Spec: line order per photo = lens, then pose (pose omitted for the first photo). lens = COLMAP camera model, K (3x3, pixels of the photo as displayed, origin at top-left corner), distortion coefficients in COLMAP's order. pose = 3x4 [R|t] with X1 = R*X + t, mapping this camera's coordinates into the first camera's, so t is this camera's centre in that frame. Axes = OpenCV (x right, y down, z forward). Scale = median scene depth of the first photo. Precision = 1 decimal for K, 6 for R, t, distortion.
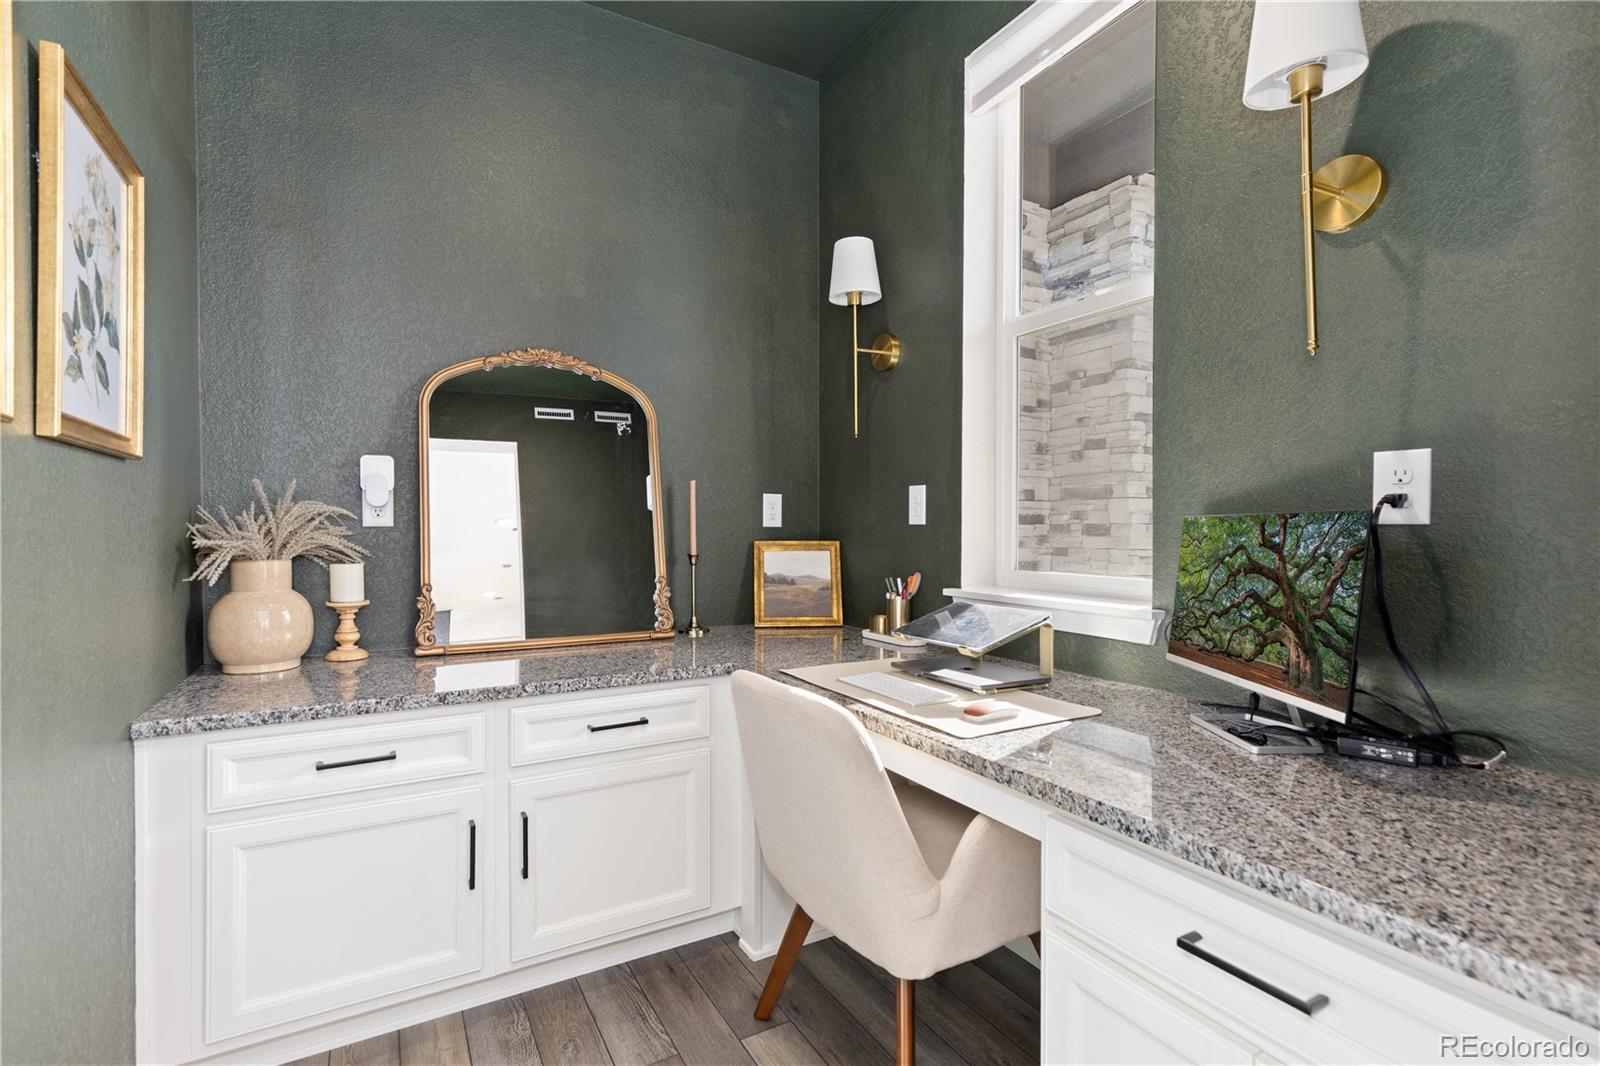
lens RADIAL K [[730.6, 0, 795.5], [0, 730.6, 527.9], [0, 0, 1]] dist [0.003904, 0.000559]
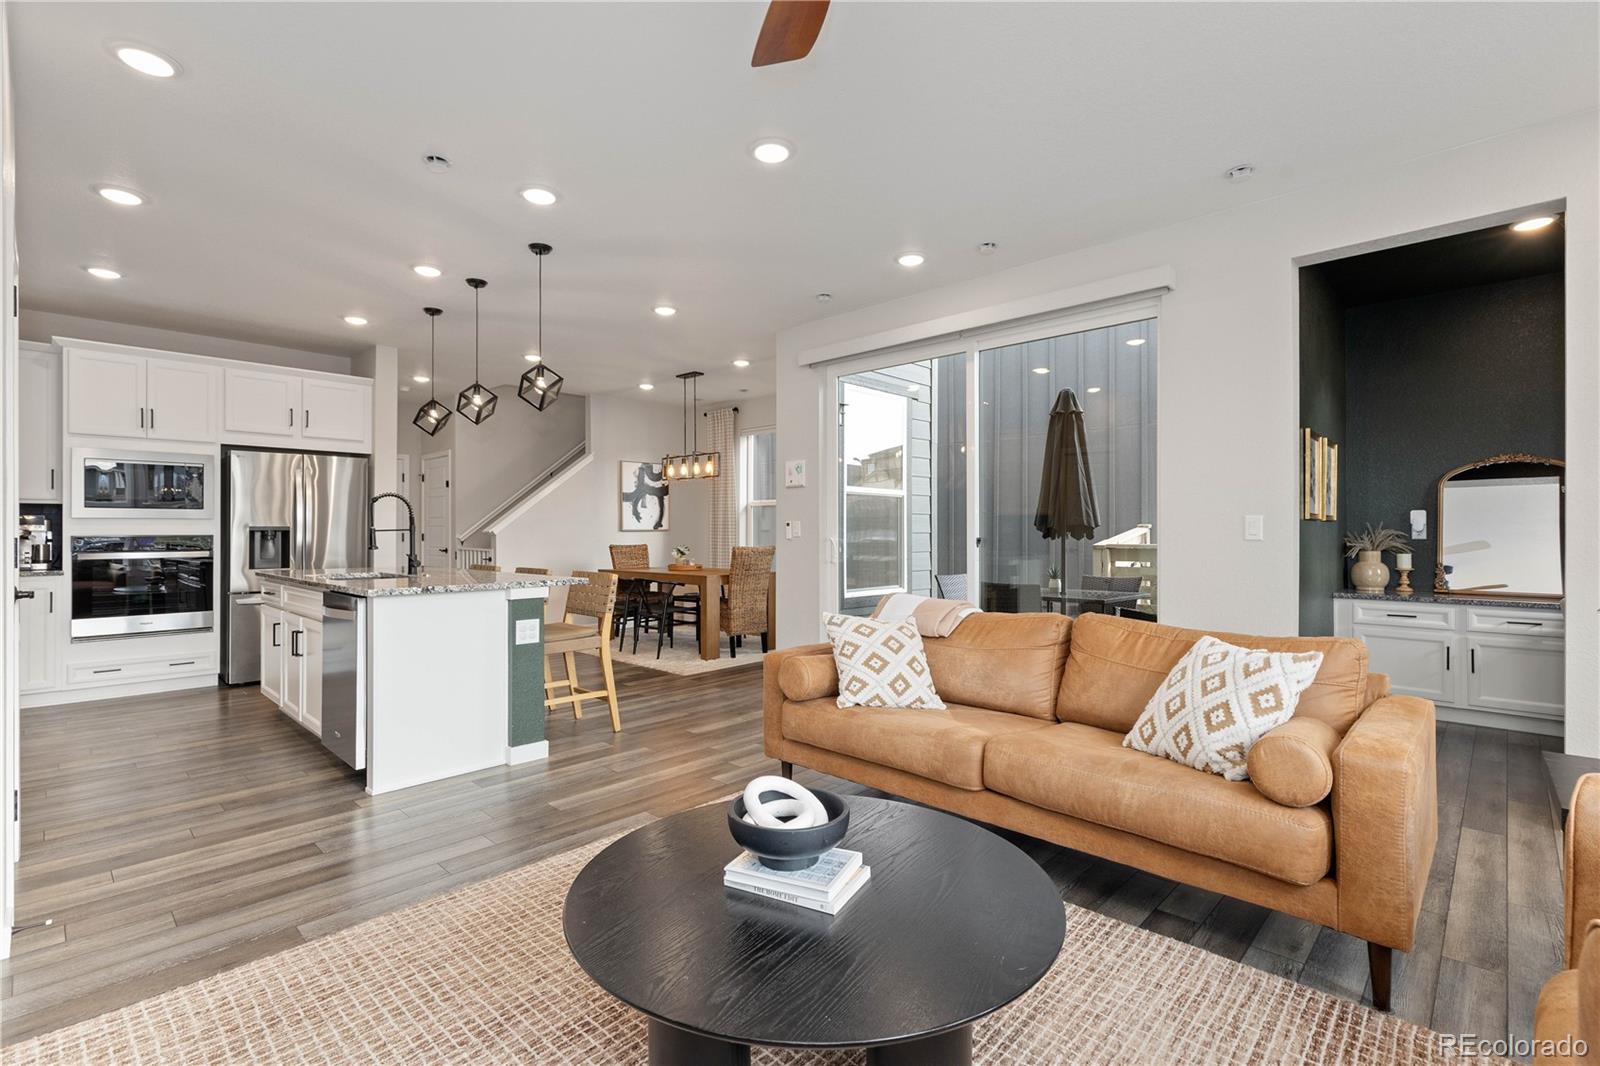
lens RADIAL K [[730.6, 0, 798.3], [0, 730.6, 532.7], [0, 0, 1]] dist [0.003904, 0.000559]
pose [[0.267861, -0.005294, -0.963443, 1.371246], [-0.000888, 0.999983, -0.005742, -0.007914], [0.963457, 0.002393, 0.267851, -1.838519]]
